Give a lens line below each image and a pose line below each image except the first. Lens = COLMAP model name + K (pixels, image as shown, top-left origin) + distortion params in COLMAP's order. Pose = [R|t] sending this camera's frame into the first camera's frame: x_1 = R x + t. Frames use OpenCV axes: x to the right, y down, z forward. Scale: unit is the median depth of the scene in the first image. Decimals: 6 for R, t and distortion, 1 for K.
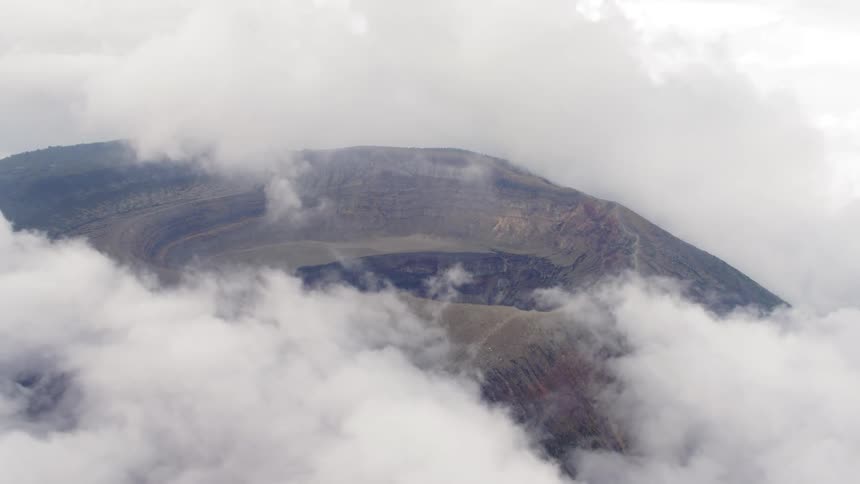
lens RADIAL K [[615.3, 0, 430.6], [0, 615.3, 227.7], [0, 0, 1]] dist [-0.117801, 0.003509]
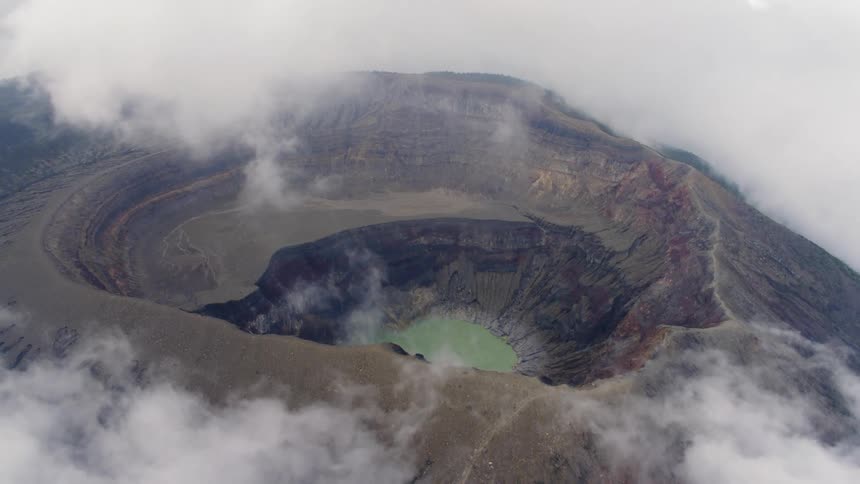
lens RADIAL K [[615.3, 0, 430.6], [0, 615.3, 227.7], [0, 0, 1]] dist [-0.117801, 0.003509]
pose [[0.996084, 0.034537, -0.081393, 0.038108], [-0.020621, 0.985911, 0.165993, -0.079924], [0.085979, -0.163664, 0.982762, 0.195904]]
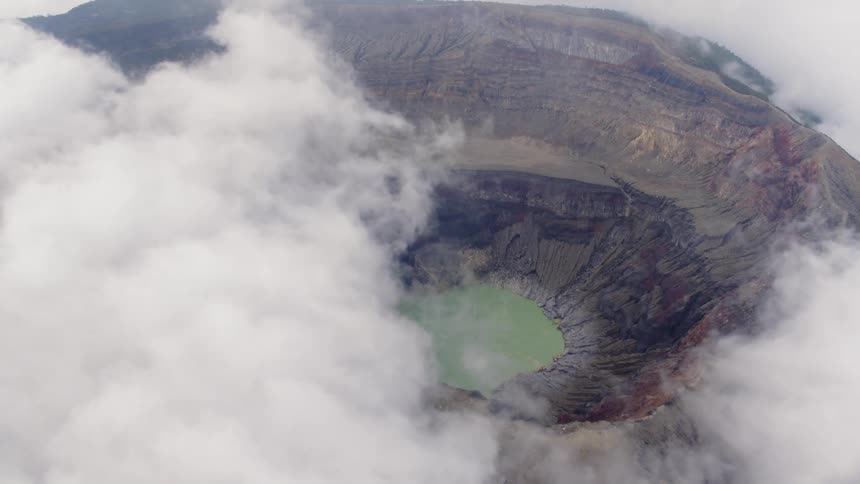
lens RADIAL K [[615.3, 0, 430.6], [0, 615.3, 227.7], [0, 0, 1]] dist [-0.117801, 0.003509]
pose [[0.938374, 0.158484, -0.307144, 0.123449], [-0.075811, 0.961411, 0.264465, -0.073248], [0.337205, -0.224882, 0.914178, 0.315515]]
